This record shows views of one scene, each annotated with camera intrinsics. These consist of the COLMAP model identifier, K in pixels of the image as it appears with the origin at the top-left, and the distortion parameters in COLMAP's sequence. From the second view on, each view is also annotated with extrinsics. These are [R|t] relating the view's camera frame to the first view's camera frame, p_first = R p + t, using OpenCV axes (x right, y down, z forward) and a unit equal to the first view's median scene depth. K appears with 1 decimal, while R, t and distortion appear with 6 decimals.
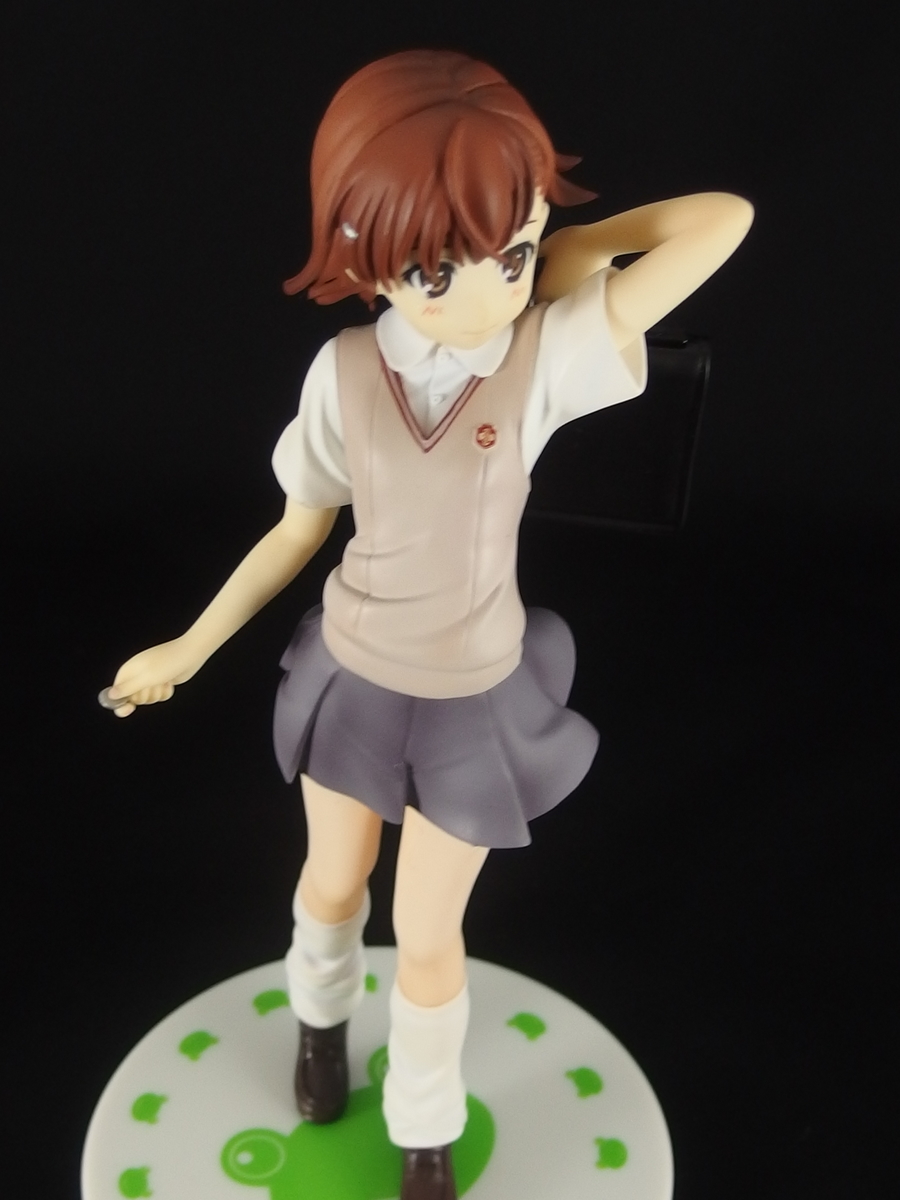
lens RADIAL K [[1987.4, 0, 448.8], [0, 1987.4, 600.8], [0, 0, 1]] dist [-0.051880, 0.000000]
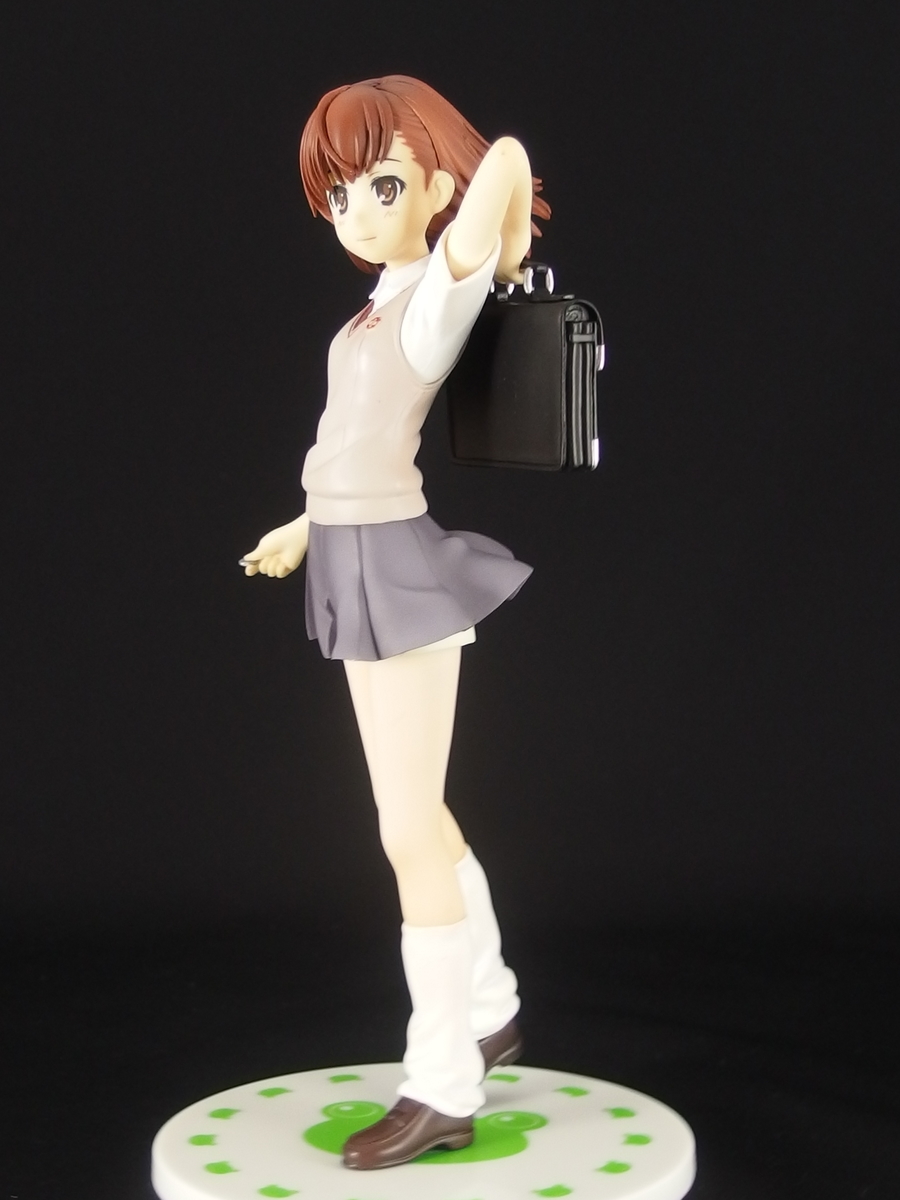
lens RADIAL K [[1987.4, 0, 436.9], [0, 1987.4, 593.3], [0, 0, 1]] dist [-0.051880, 0.000000]
pose [[0.578544, 0.022075, -0.815352, 1.201299], [-0.438277, 0.851474, -0.287932, 0.468240], [0.687895, 0.523932, 0.502291, 0.420749]]
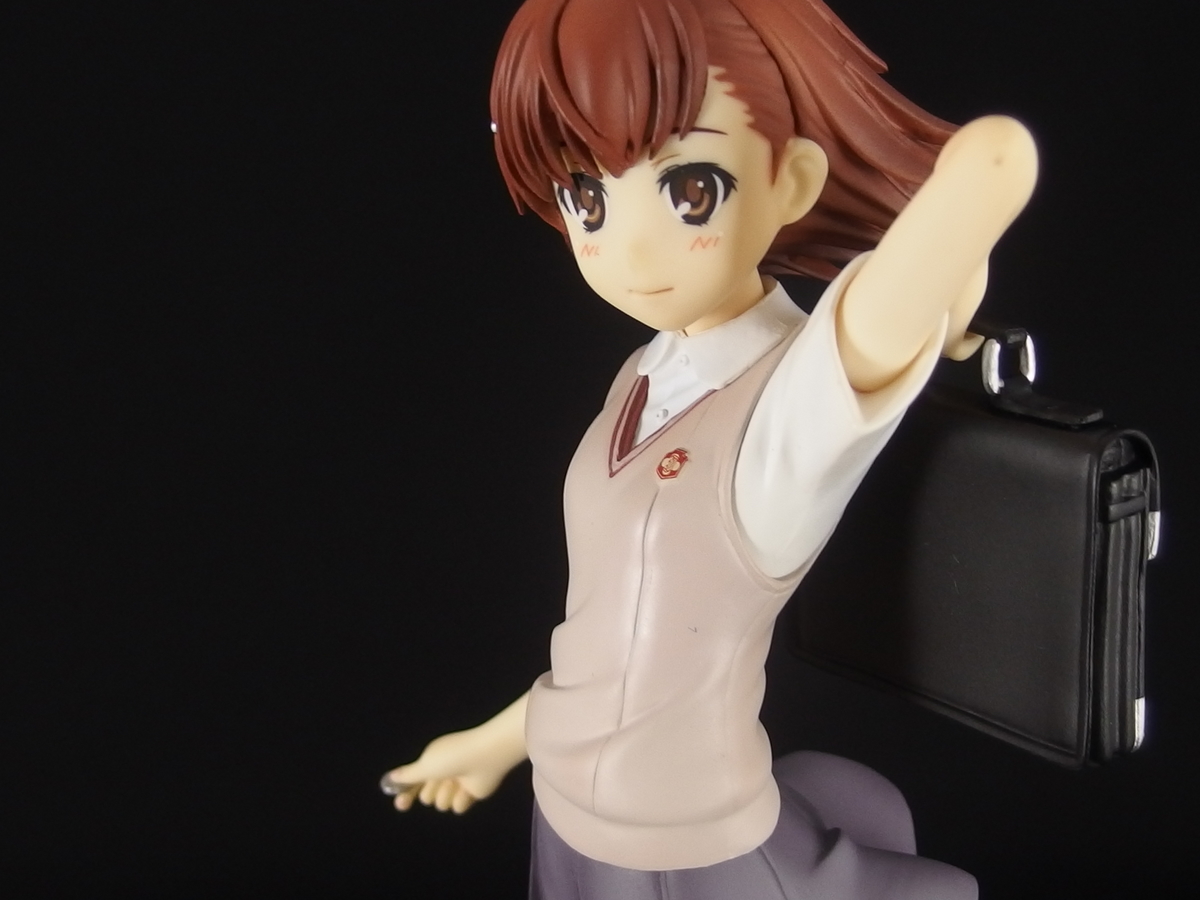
lens RADIAL K [[1987.4, 0, 607.3], [0, 1987.4, 447.2], [0, 0, 1]] dist [-0.051880, 0.000000]
pose [[0.651236, 0.114495, -0.750189, 0.515740], [-0.371767, 0.909938, -0.183853, 0.045823], [0.661575, 0.398627, 0.635150, 0.548029]]
